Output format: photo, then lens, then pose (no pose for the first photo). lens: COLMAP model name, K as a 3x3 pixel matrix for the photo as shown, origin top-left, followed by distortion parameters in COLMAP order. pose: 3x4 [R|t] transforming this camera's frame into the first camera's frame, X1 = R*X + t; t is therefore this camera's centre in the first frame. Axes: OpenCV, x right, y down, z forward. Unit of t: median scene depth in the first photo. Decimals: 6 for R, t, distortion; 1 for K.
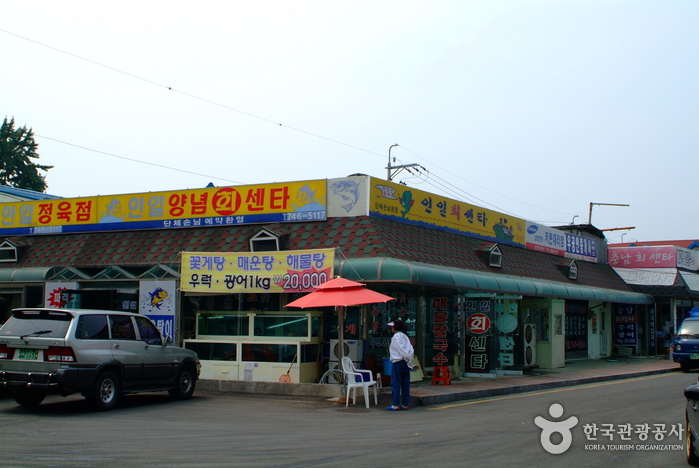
lens RADIAL K [[885.6, 0, 349.5], [0, 885.6, 234.0], [0, 0, 1]] dist [-0.116882, 0.067933]
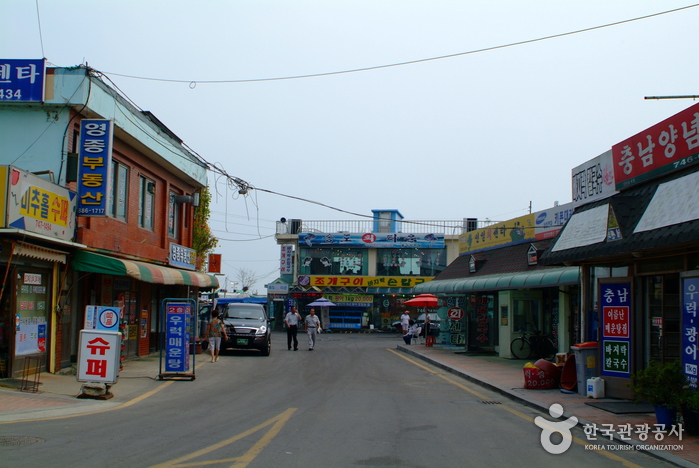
lens RADIAL K [[885.6, 0, 349.5], [0, 885.6, 234.0], [0, 0, 1]] dist [-0.116882, 0.067933]
pose [[-0.745487, -0.076066, -0.662165, 2.509954], [0.047517, 0.984873, -0.166634, 0.407698], [0.664824, -0.155687, -0.730596, 3.900593]]
